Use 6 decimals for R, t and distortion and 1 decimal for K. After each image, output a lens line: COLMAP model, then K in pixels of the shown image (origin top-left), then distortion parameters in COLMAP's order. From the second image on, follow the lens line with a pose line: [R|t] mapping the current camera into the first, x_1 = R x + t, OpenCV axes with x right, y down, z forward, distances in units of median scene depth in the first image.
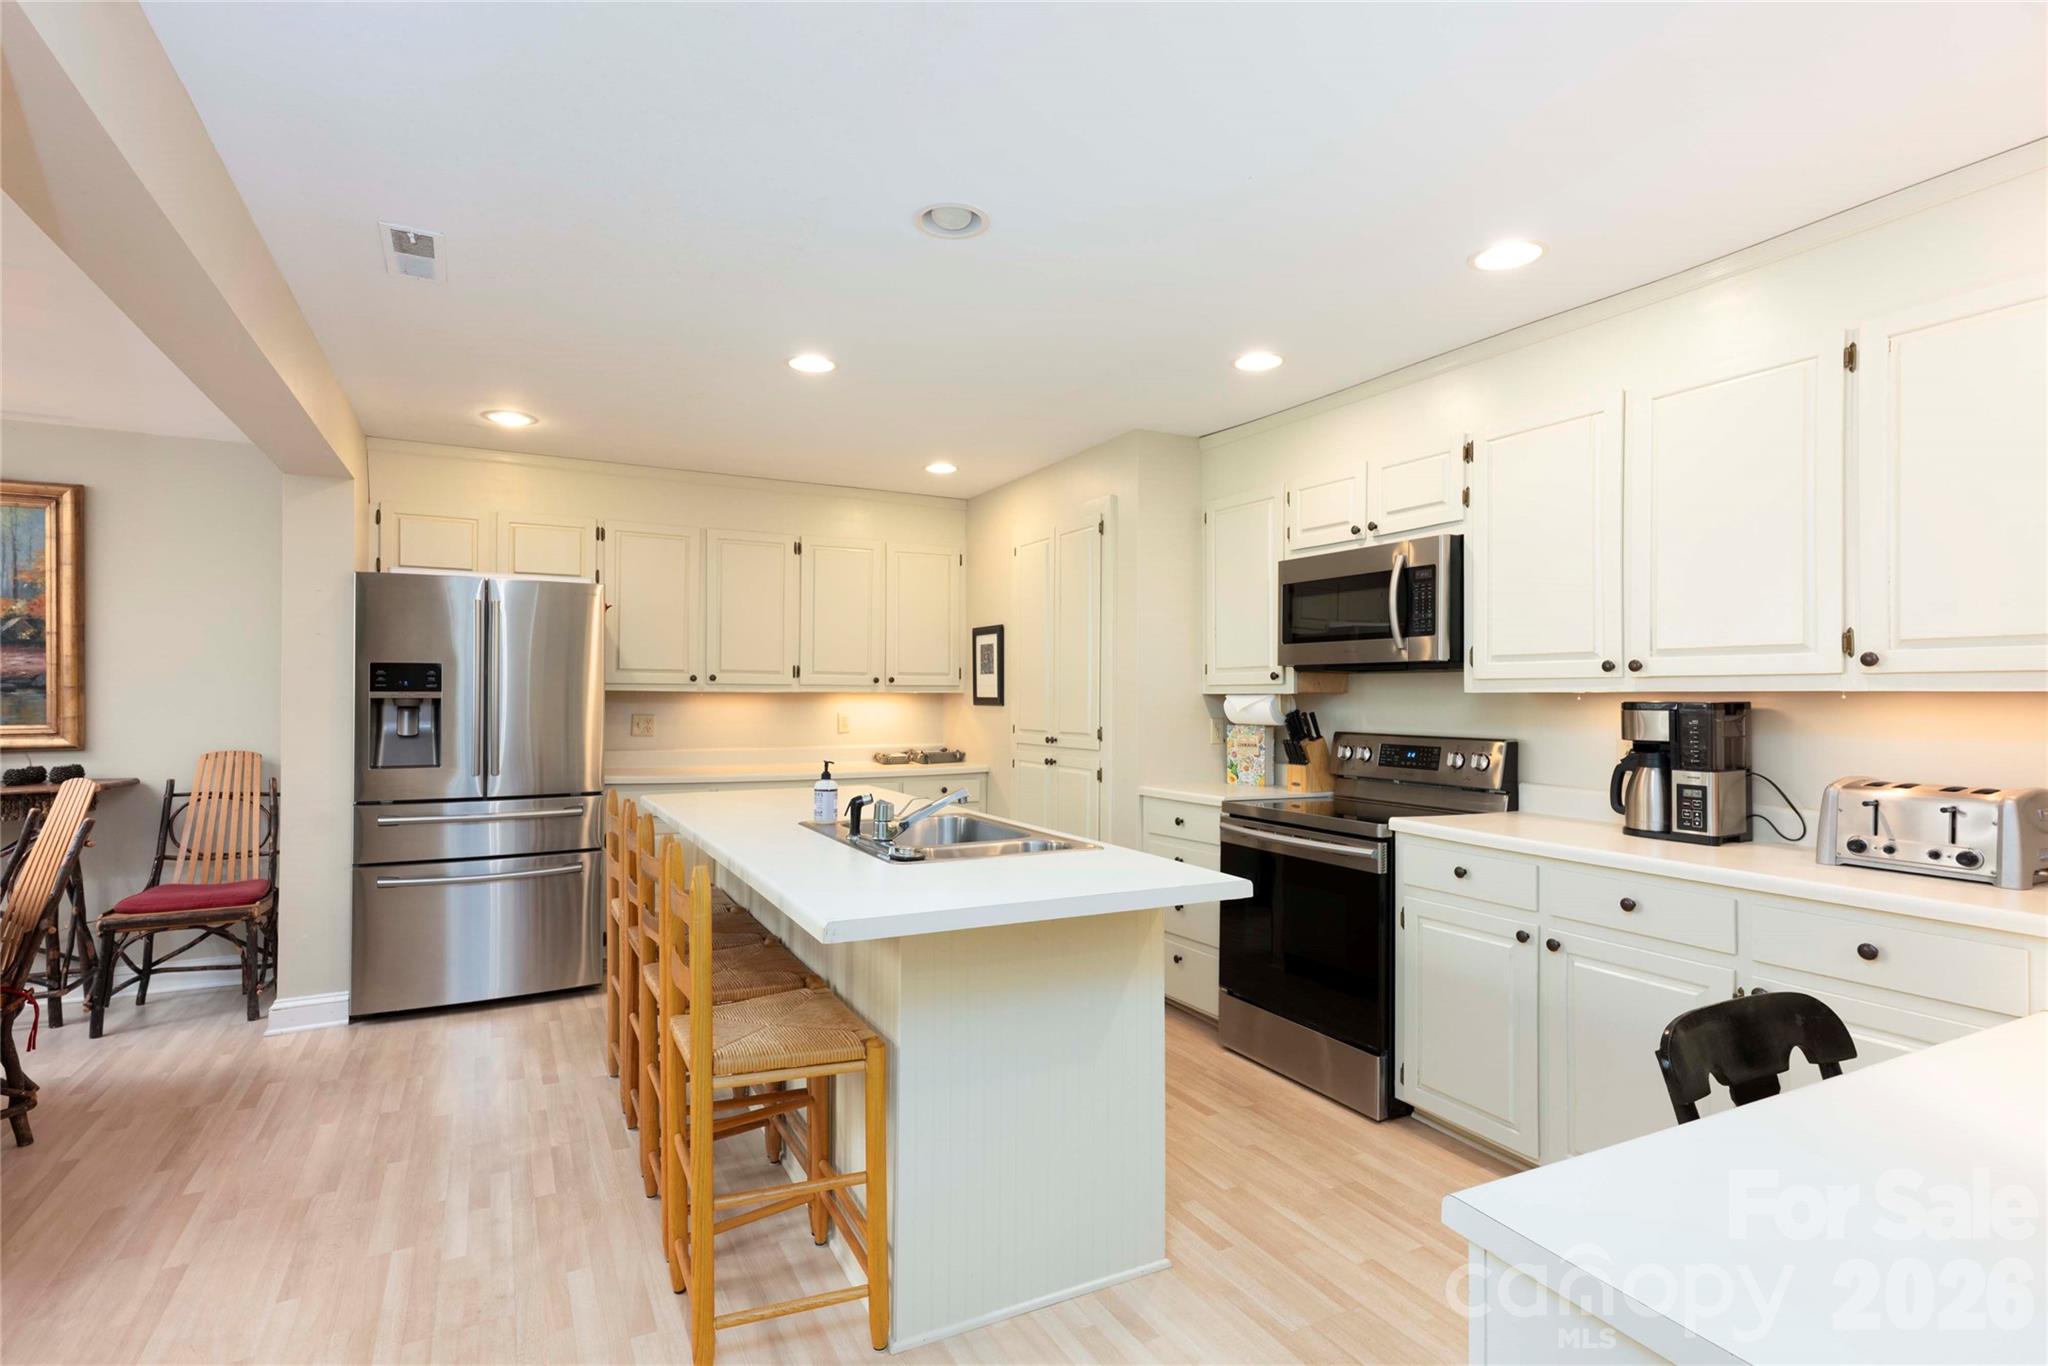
lens RADIAL K [[977.6, 0, 1040.5], [0, 977.6, 681.1], [0, 0, 1]] dist [0.005081, 0.004711]
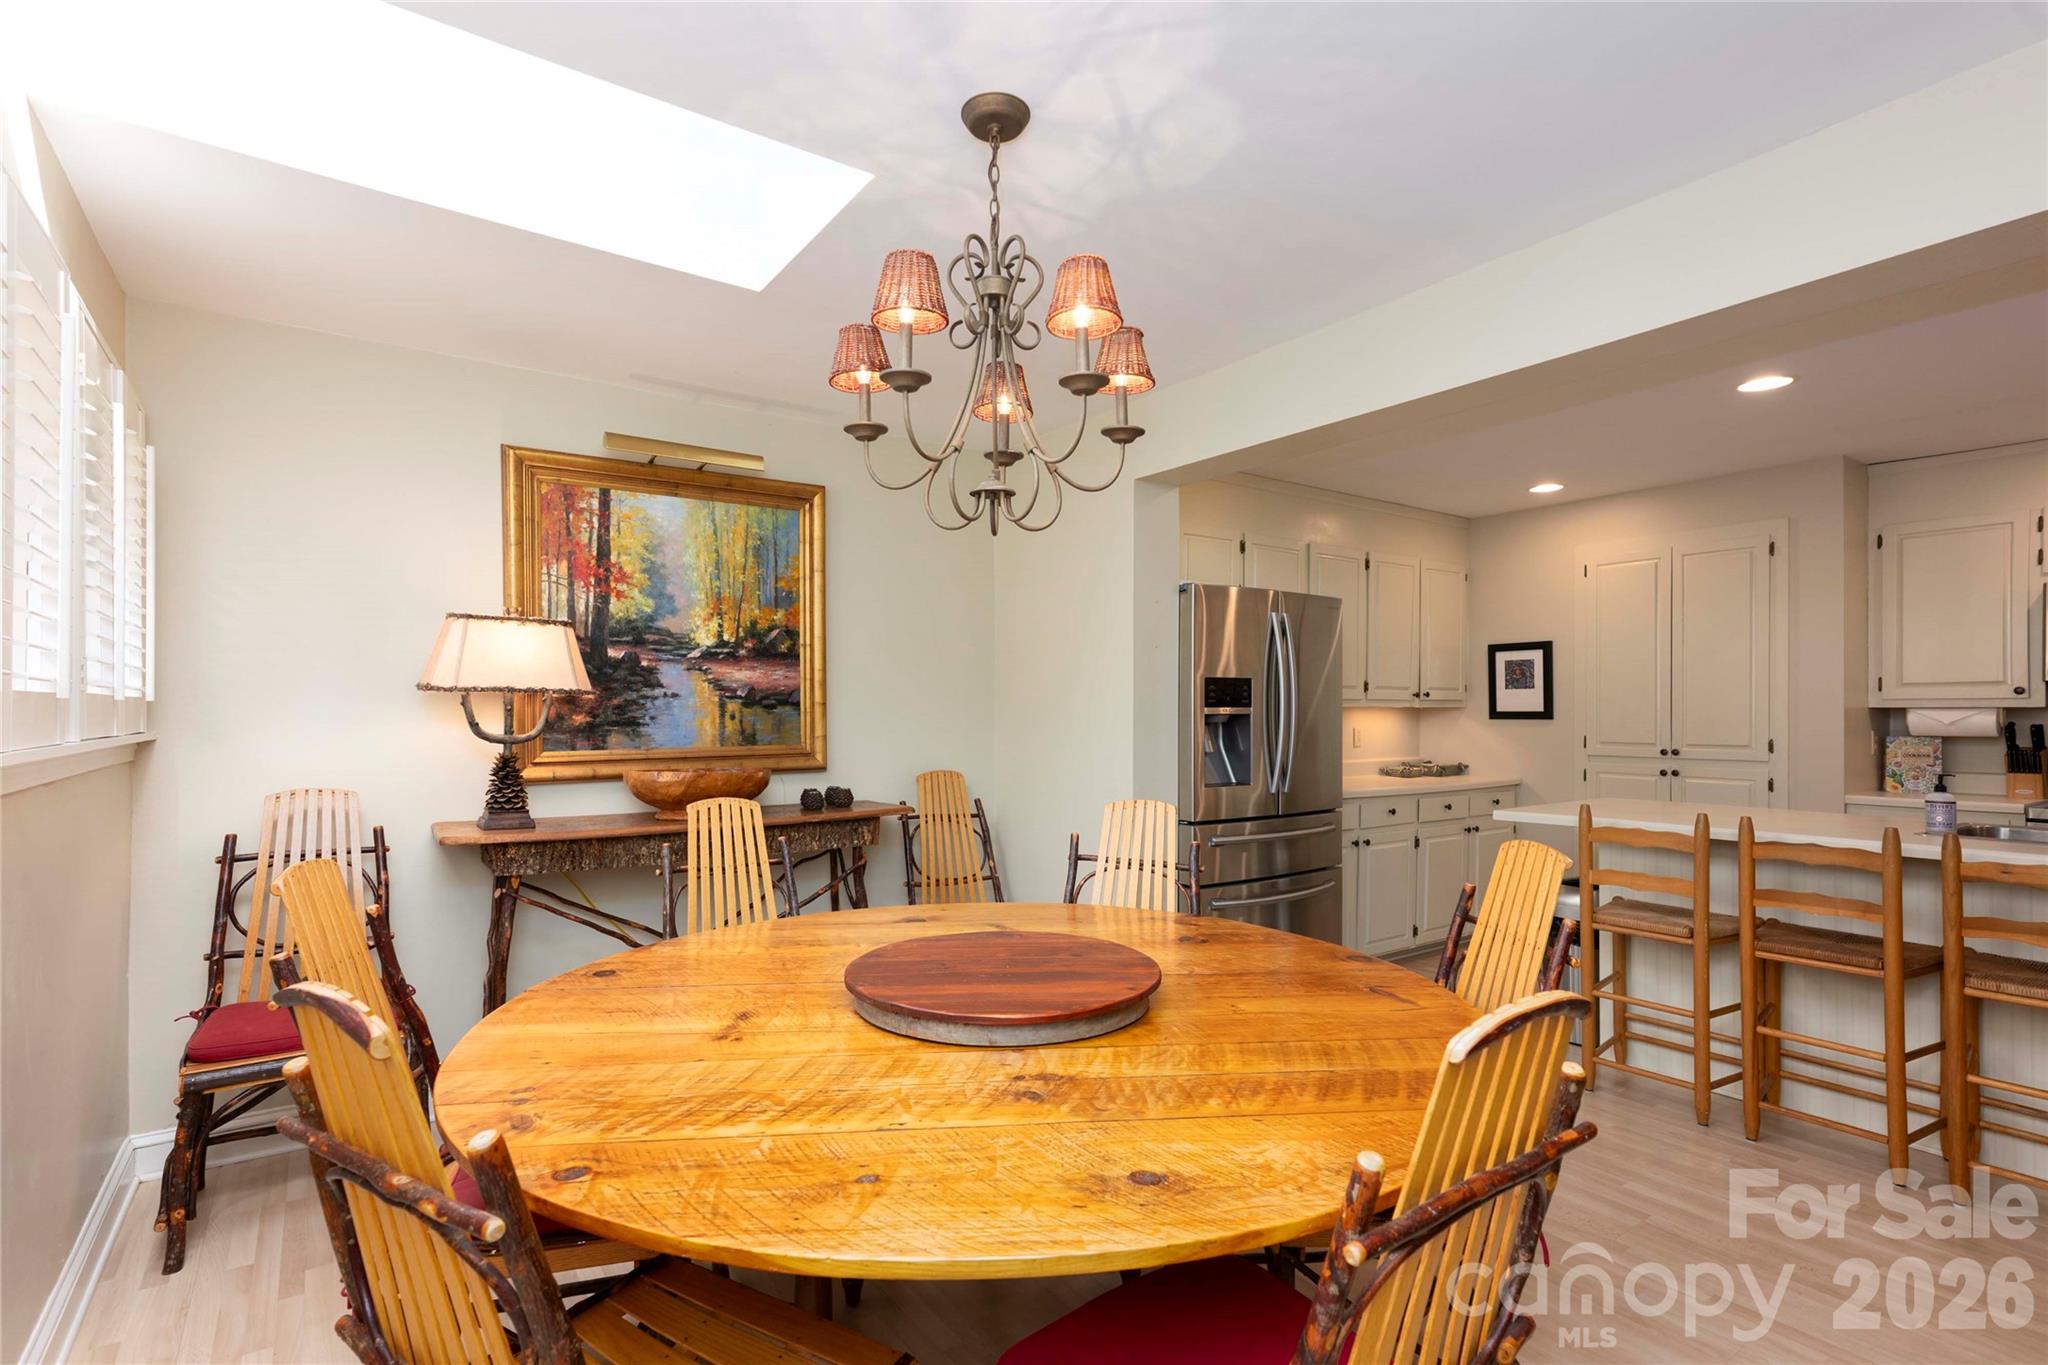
lens RADIAL K [[977.6, 0, 1036.0], [0, 977.6, 700.3], [0, 0, 1]] dist [0.005081, 0.004711]
pose [[0.991614, -0.001755, 0.129226, -0.900903], [0.001052, 0.999984, 0.005505, -0.001858], [-0.129233, -0.005323, 0.991600, 0.058513]]
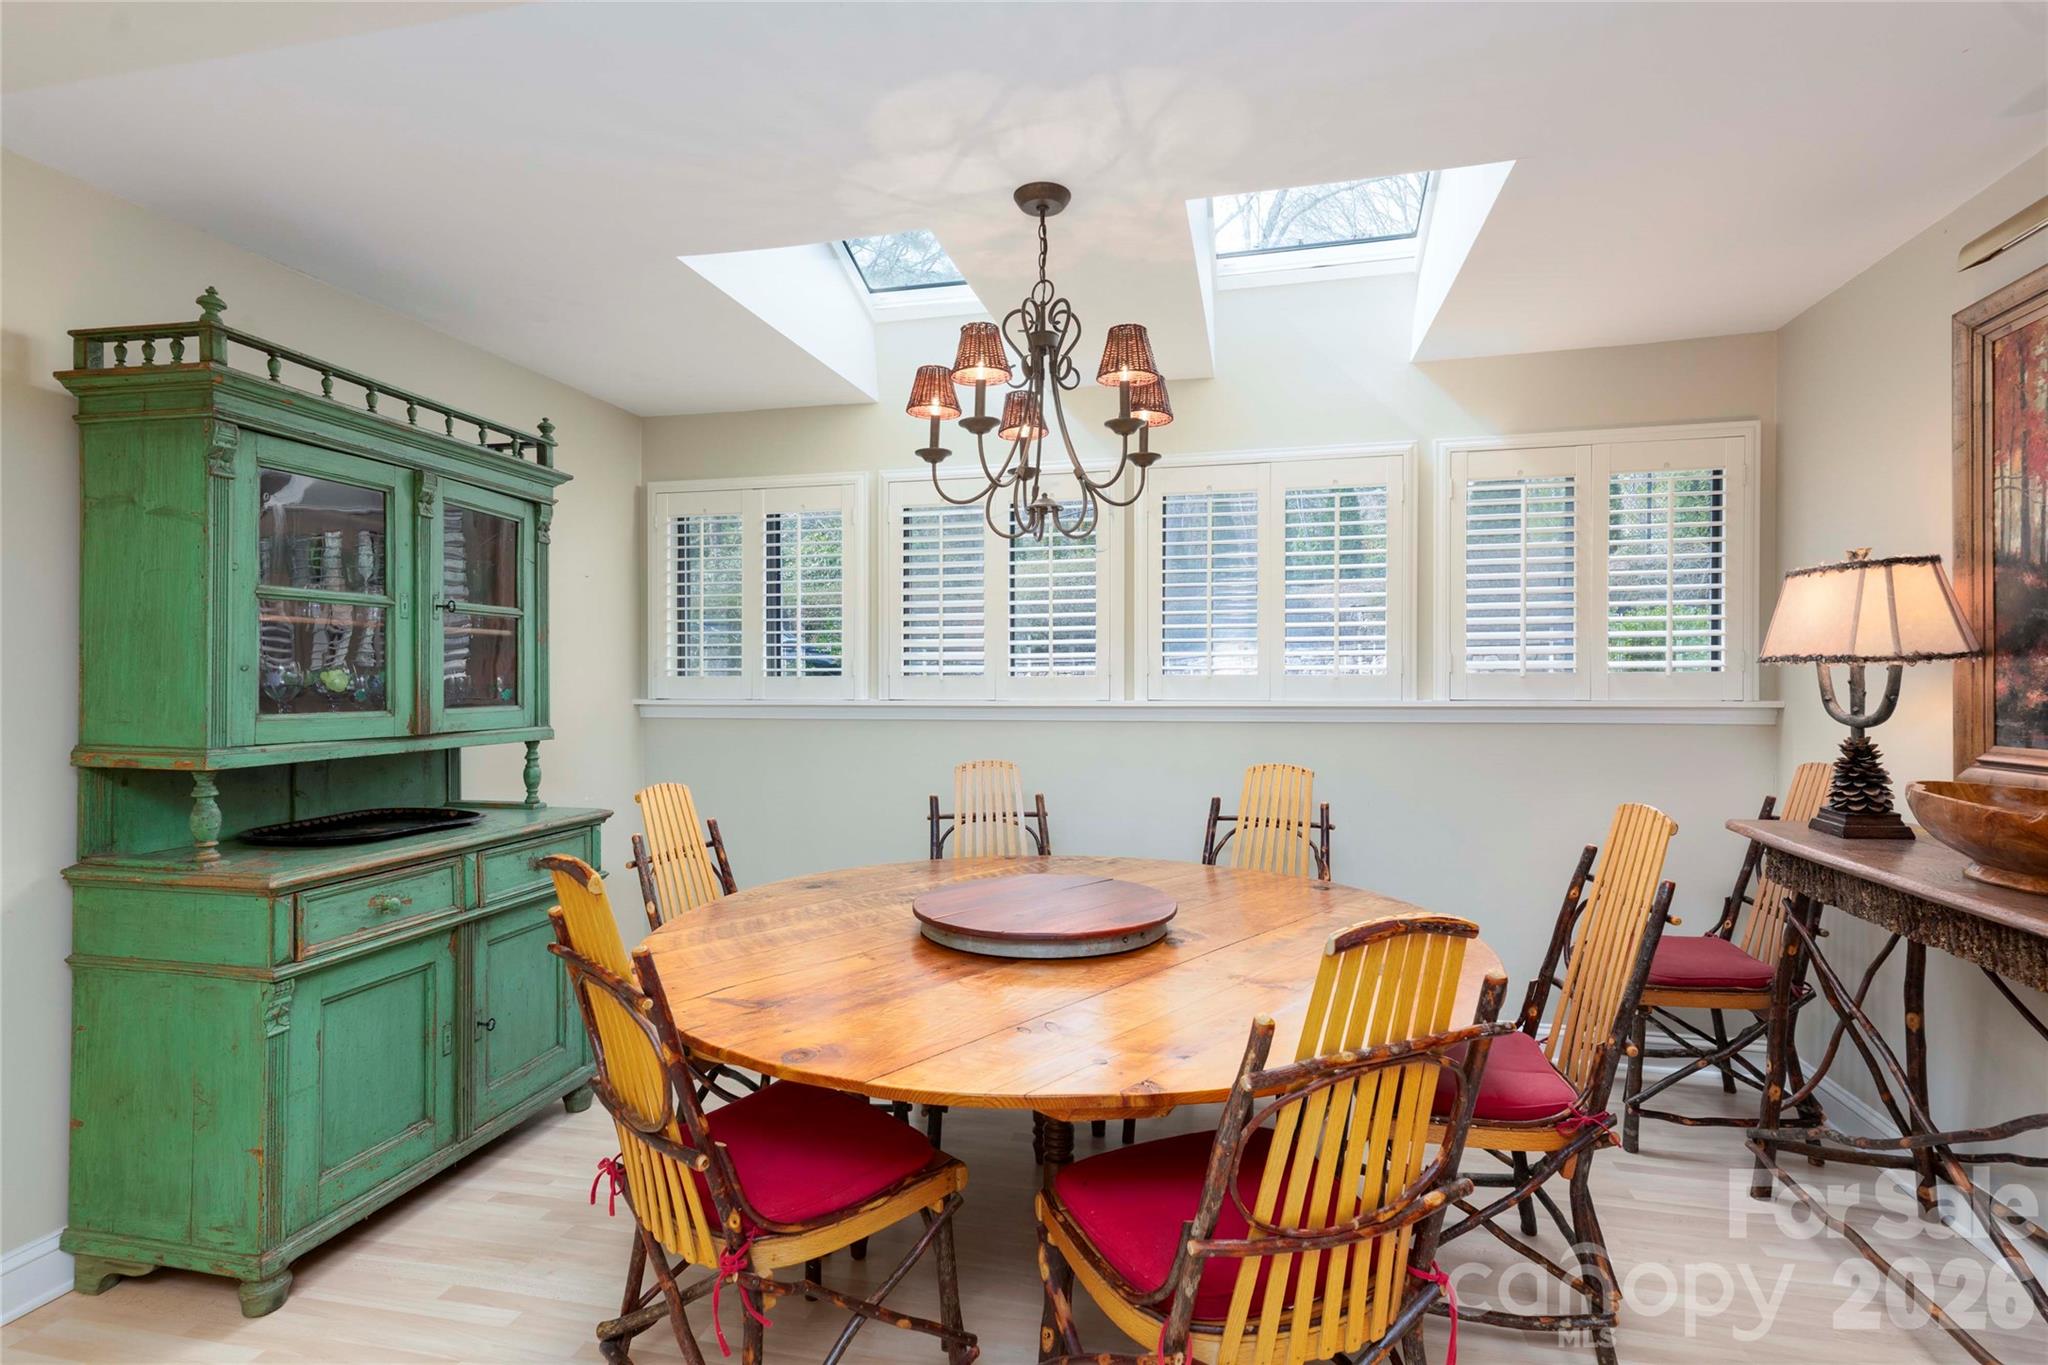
lens RADIAL K [[977.6, 0, 1035.5], [0, 977.6, 685.4], [0, 0, 1]] dist [0.005081, 0.004711]
pose [[-0.658252, 0.002895, -0.752792, -0.448980], [0.013417, 0.999879, -0.007887, 0.008939], [0.752678, -0.015292, -0.658211, 0.855132]]
